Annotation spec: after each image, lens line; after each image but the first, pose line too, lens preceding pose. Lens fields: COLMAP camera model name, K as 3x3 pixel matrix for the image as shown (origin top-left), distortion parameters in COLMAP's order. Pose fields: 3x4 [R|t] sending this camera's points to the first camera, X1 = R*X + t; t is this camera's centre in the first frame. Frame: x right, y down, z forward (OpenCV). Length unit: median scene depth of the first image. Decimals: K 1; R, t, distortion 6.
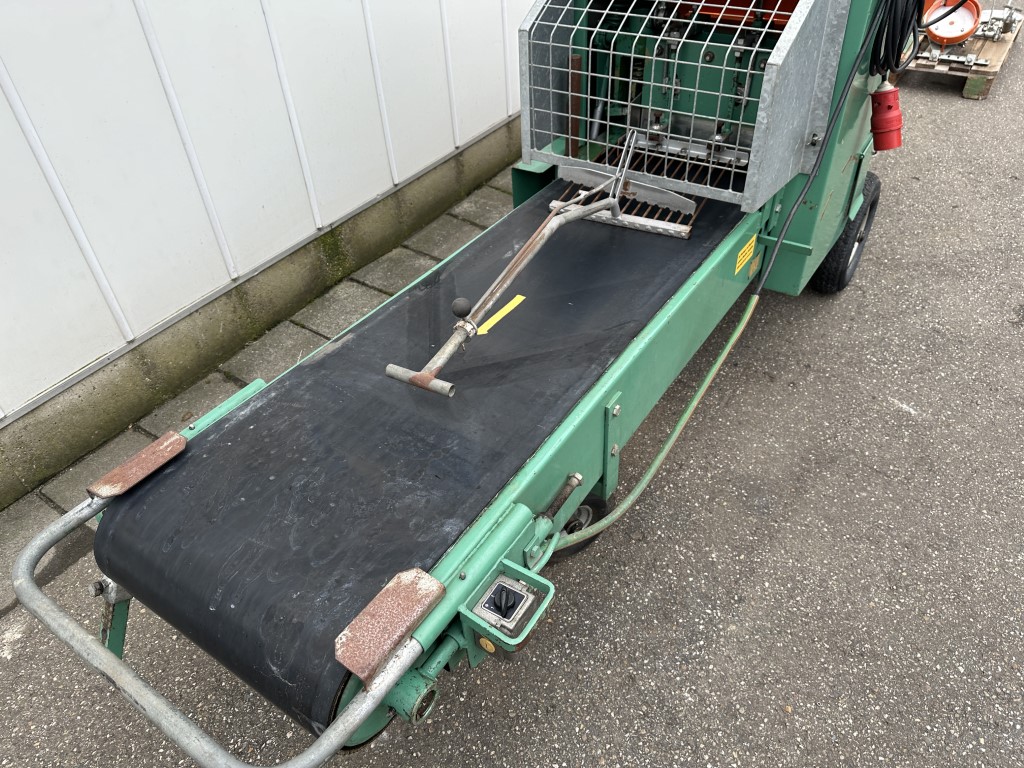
lens RADIAL K [[717.8, 0, 517.3], [0, 717.8, 385.4], [0, 0, 1]] dist [0.115443, -0.216386]
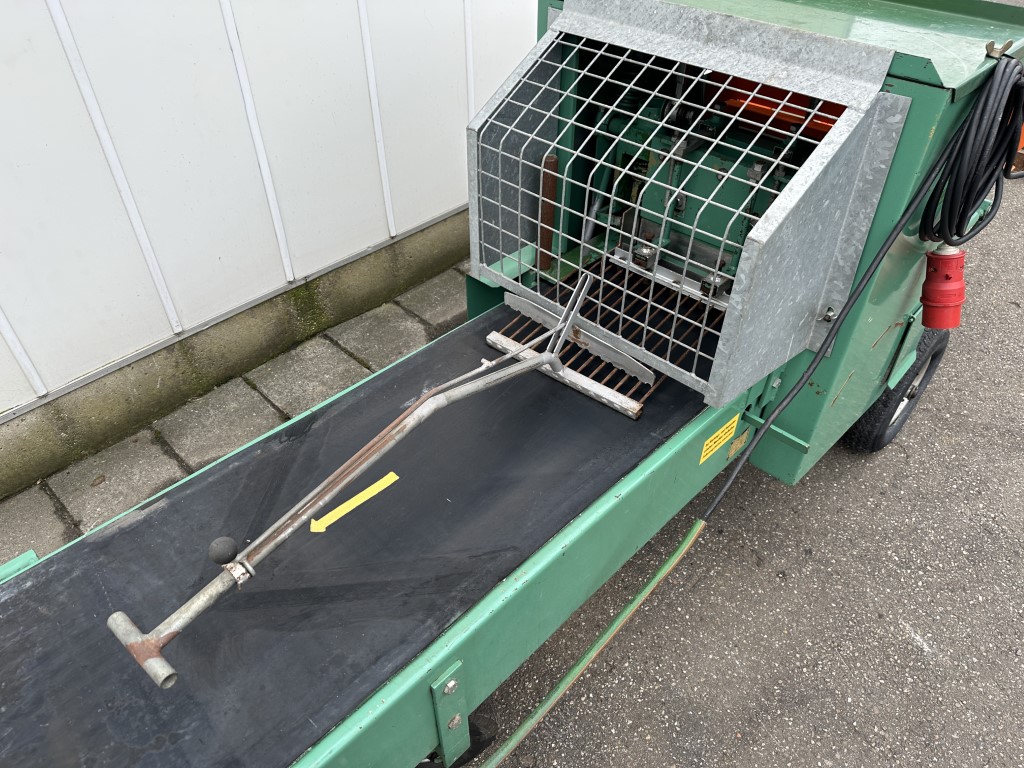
lens RADIAL K [[714.3, 0, 513.6], [0, 714.3, 385.2], [0, 0, 1]] dist [0.057683, -0.077401]
pose [[0.979976, 0.158167, -0.120956, 0.158200], [-0.155414, 0.987333, 0.031924, -0.198757], [0.124473, -0.012486, 0.992144, 0.180705]]
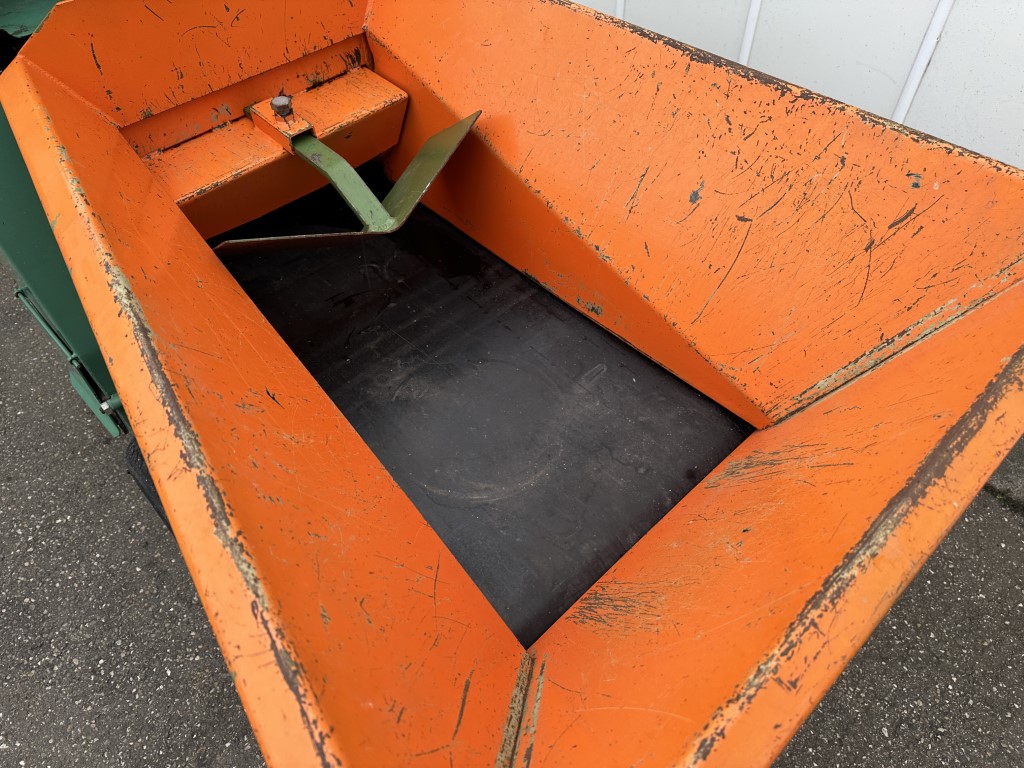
lens RADIAL K [[714.3, 0, 513.6], [0, 714.3, 385.2], [0, 0, 1]] dist [0.057683, -0.077401]
pose [[-0.237456, 0.782108, -0.576127, 0.738887], [-0.612661, 0.339674, 0.713630, -0.897957], [0.753831, 0.522426, 0.398510, 1.070731]]
